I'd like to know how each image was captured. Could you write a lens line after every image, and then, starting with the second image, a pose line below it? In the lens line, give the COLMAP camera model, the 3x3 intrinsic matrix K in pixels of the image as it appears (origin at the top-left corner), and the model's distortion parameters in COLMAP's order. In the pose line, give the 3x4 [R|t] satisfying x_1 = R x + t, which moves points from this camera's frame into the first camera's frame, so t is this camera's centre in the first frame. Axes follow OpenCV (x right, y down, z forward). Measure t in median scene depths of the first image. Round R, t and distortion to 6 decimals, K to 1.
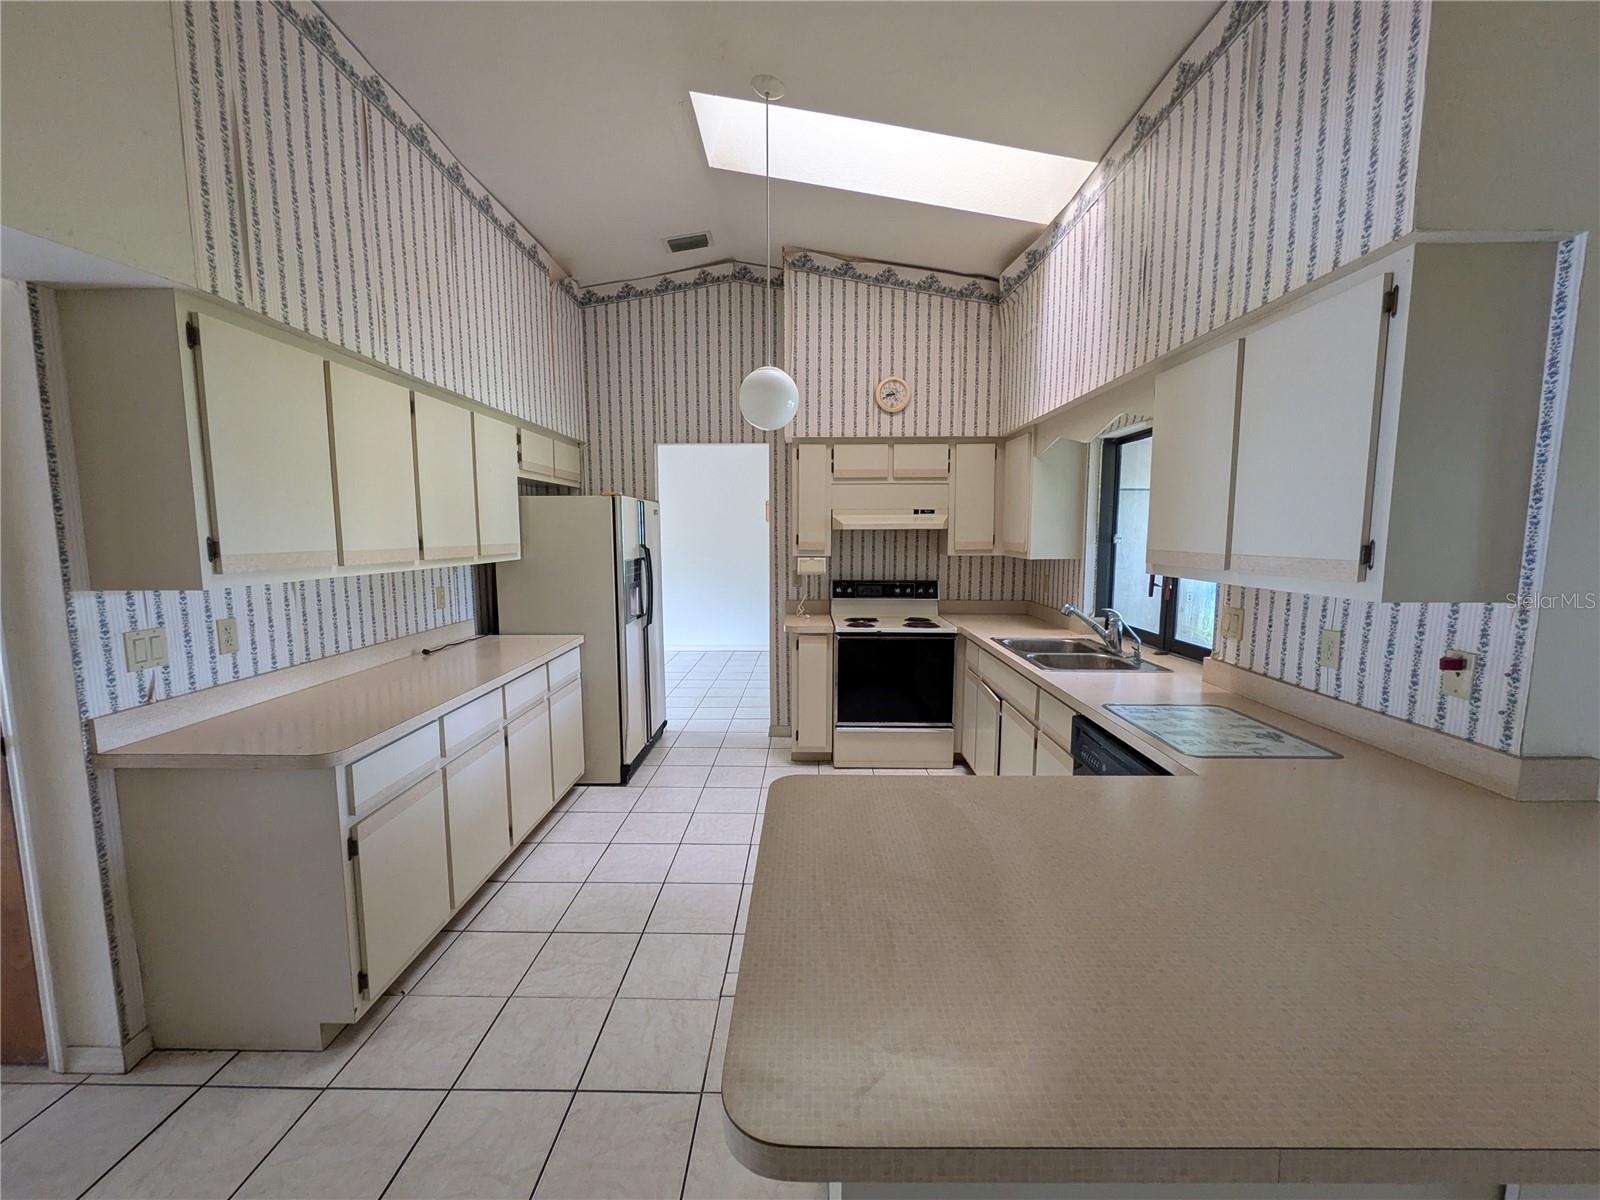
lens RADIAL K [[636.6, 0, 803.9], [0, 636.6, 598.9], [0, 0, 1]] dist [-0.002346, 0.000084]
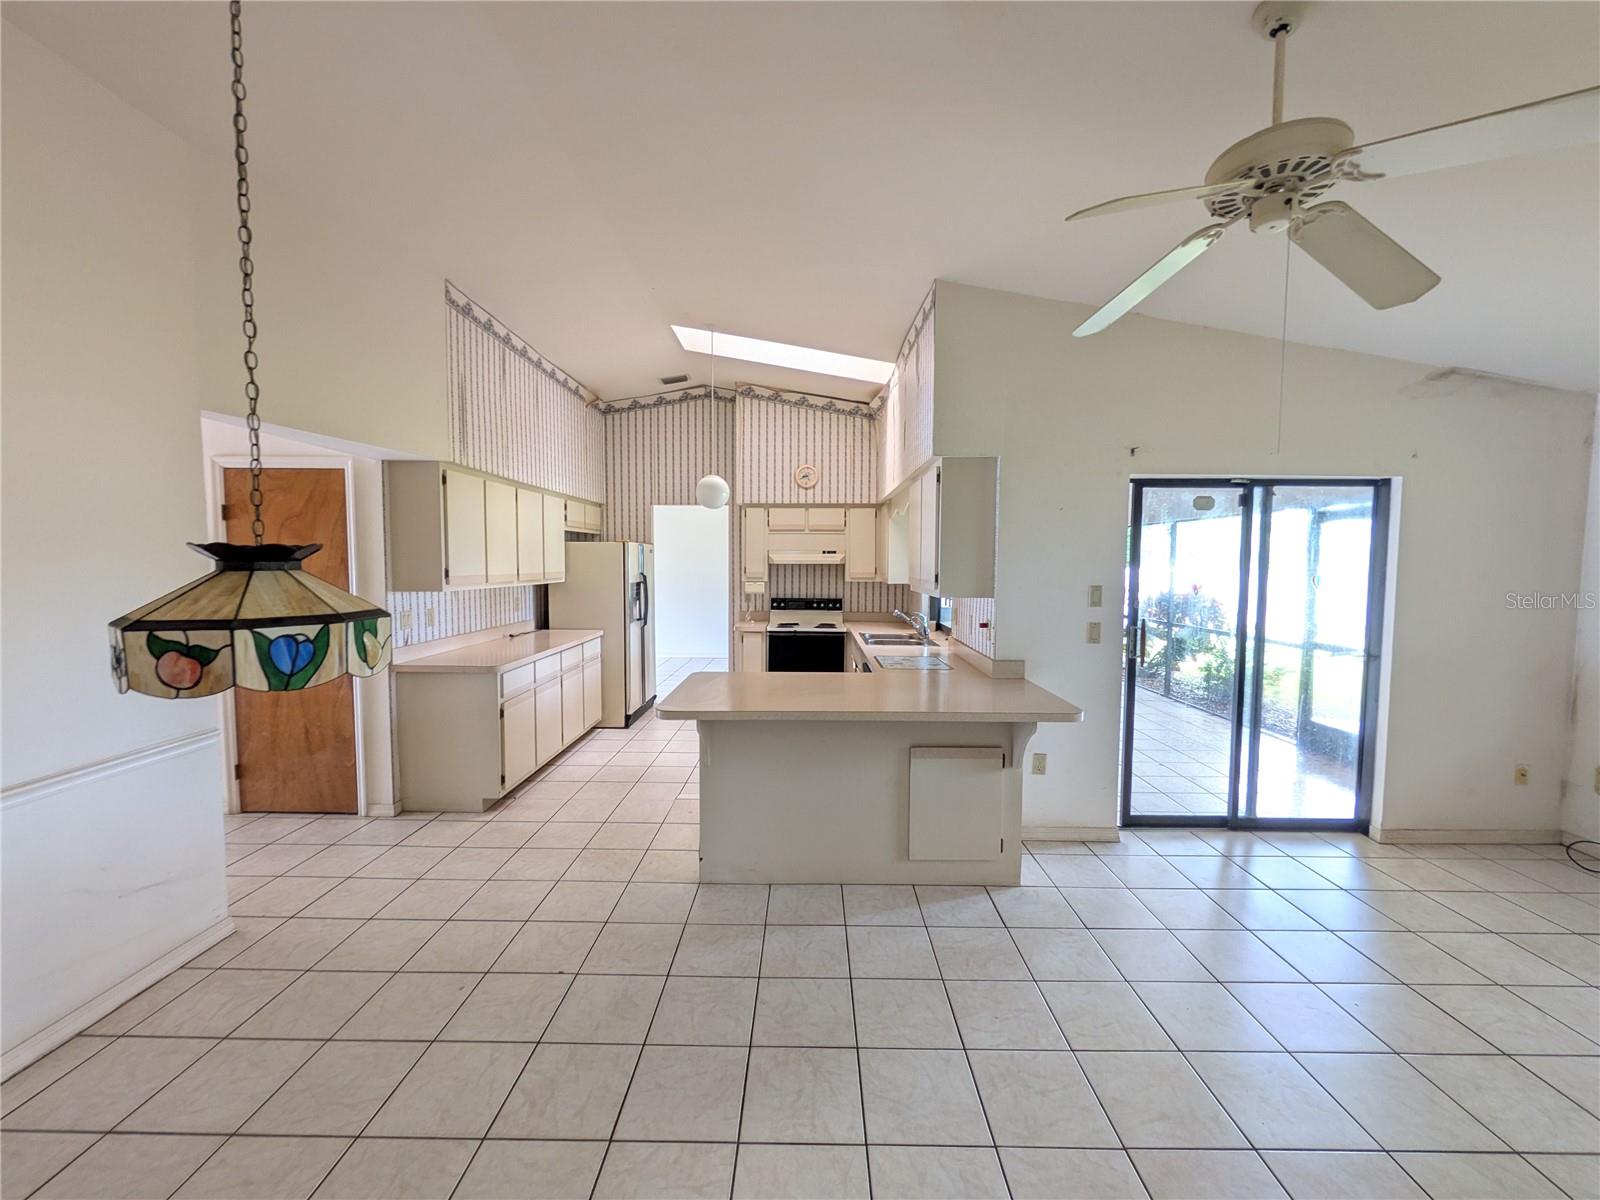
lens RADIAL K [[636.6, 0, 803.9], [0, 636.6, 598.9], [0, 0, 1]] dist [-0.002346, 0.000084]
pose [[0.999981, 0.005622, -0.002377, 0.158870], [-0.005727, 0.998893, -0.046685, 0.052310], [0.002112, 0.046698, 0.998907, -0.594708]]
